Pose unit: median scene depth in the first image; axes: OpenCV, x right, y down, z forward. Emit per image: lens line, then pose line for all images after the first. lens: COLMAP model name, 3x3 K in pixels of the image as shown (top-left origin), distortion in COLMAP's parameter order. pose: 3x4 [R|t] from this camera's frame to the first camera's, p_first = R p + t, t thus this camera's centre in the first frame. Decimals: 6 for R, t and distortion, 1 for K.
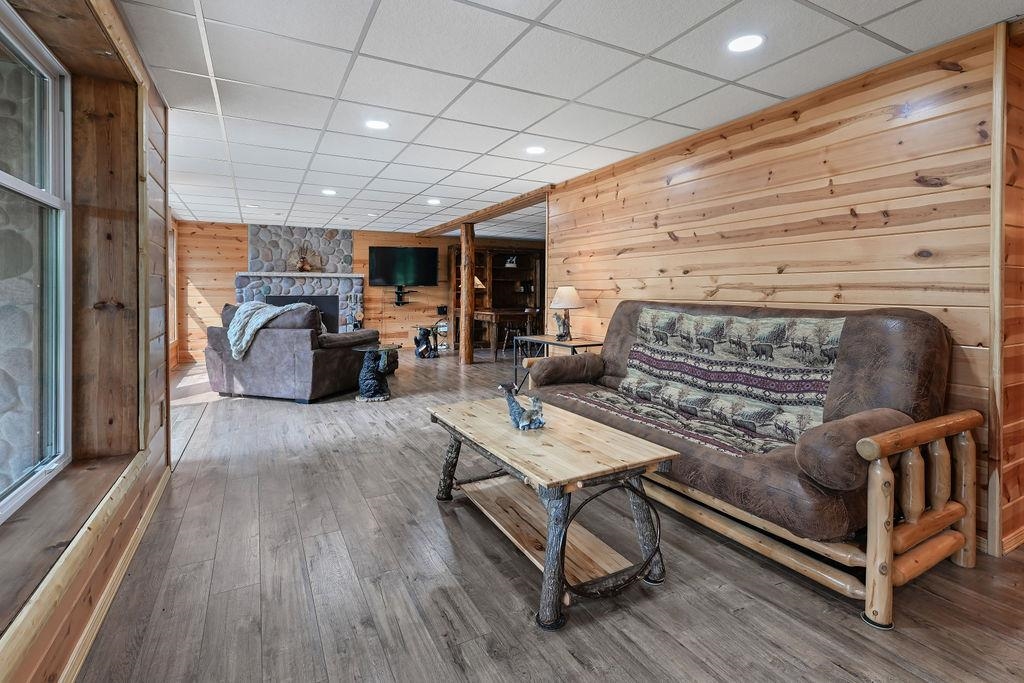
lens RADIAL K [[481.8, 0, 513.7], [0, 481.8, 295.3], [0, 0, 1]] dist [-0.004727, 0.000766]
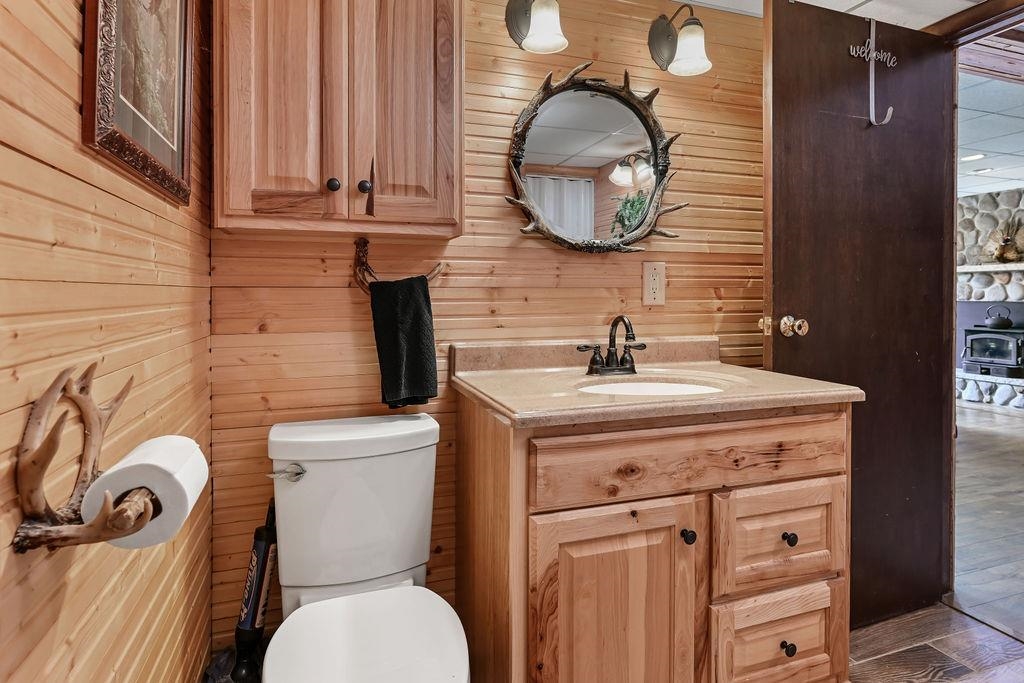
lens RADIAL K [[553.1, 0, 511.2], [0, 553.1, 298.8], [0, 0, 1]] dist [-0.004878, 0.000178]
pose [[-0.164550, 0.008007, -0.986336, 0.353813], [-0.009852, 0.999904, 0.009761, -0.003610], [0.986319, 0.011323, -0.164456, 0.482197]]
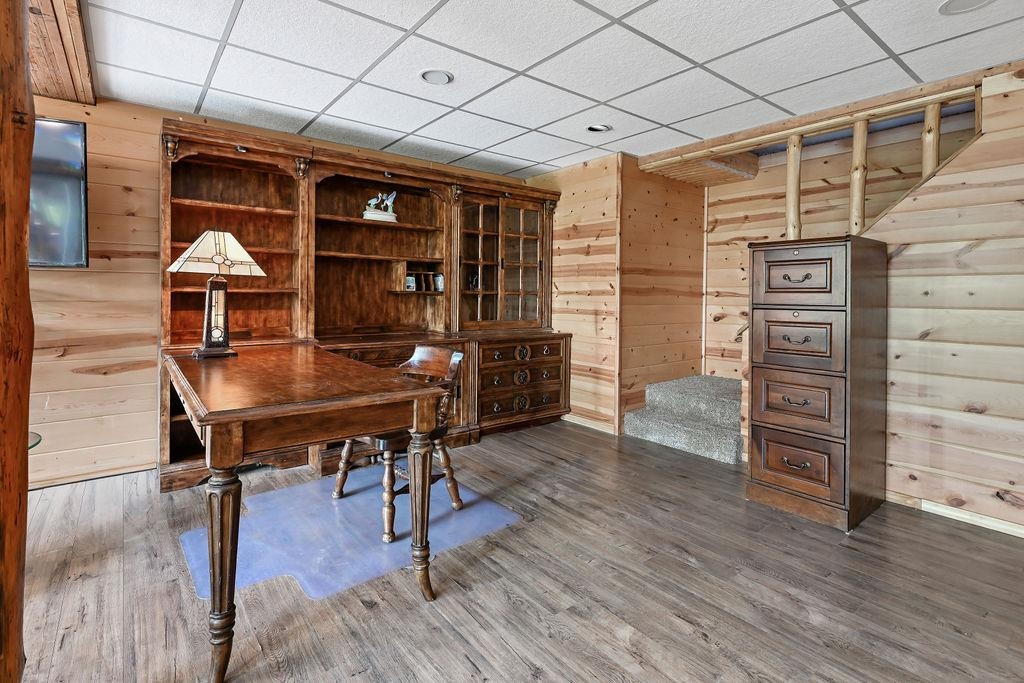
lens RADIAL K [[481.8, 0, 504.1], [0, 481.8, 298.1], [0, 0, 1]] dist [-0.004727, 0.000766]
pose [[0.987007, 0.006575, 0.160545, 0.033205], [-0.007073, 0.999972, 0.002533, -0.004147], [-0.160524, -0.003635, 0.987025, 0.747353]]
